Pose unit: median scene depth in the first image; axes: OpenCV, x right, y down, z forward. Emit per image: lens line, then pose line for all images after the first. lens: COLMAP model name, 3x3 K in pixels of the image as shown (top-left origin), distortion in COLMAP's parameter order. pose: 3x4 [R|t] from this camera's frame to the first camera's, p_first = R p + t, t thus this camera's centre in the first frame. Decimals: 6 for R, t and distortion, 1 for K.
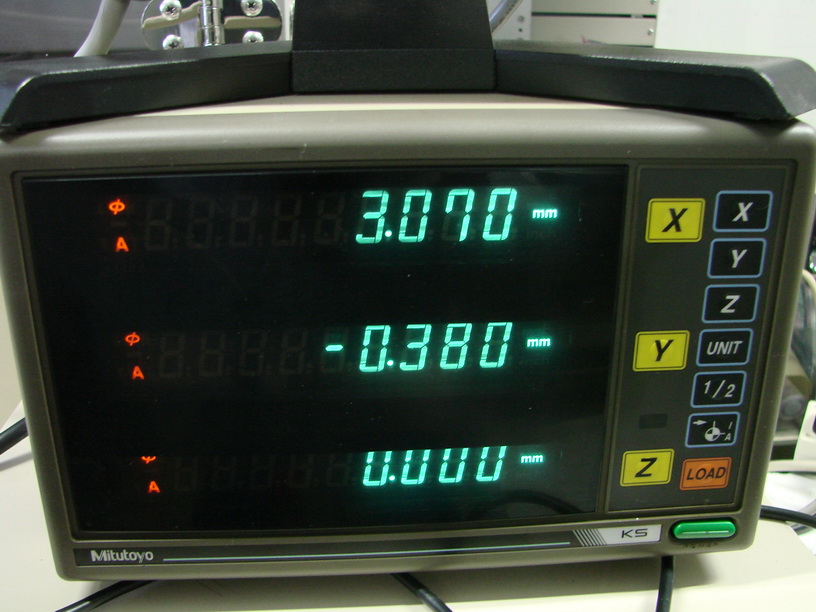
lens RADIAL K [[876.5, 0, 408.0], [0, 876.5, 306.0], [0, 0, 1]] dist [-0.221977, 0.274653]
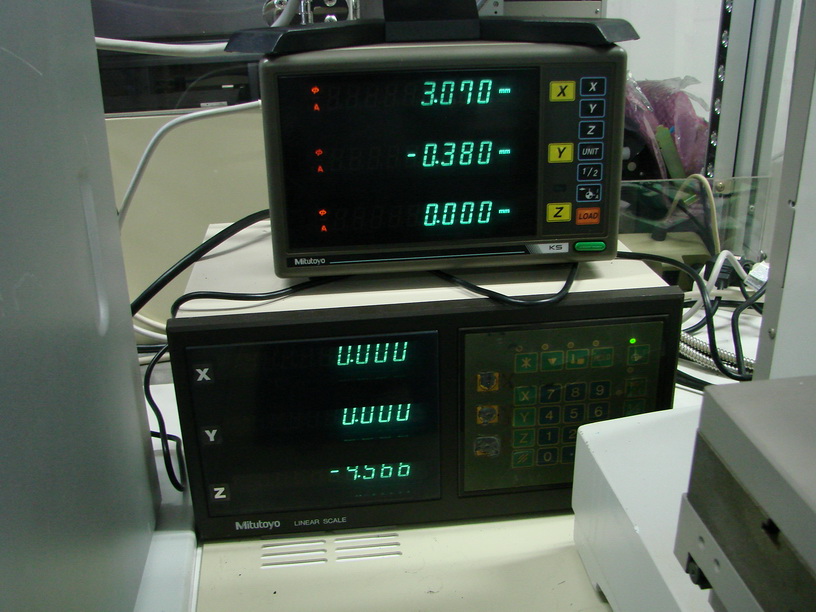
lens RADIAL K [[876.5, 0, 408.0], [0, 876.5, 306.0], [0, 0, 1]] dist [-0.221977, 0.274653]
pose [[0.999474, -0.030375, 0.011360, -0.128532], [0.030214, 0.999444, 0.014118, 0.392451], [-0.011782, -0.013767, 0.999836, -1.179450]]
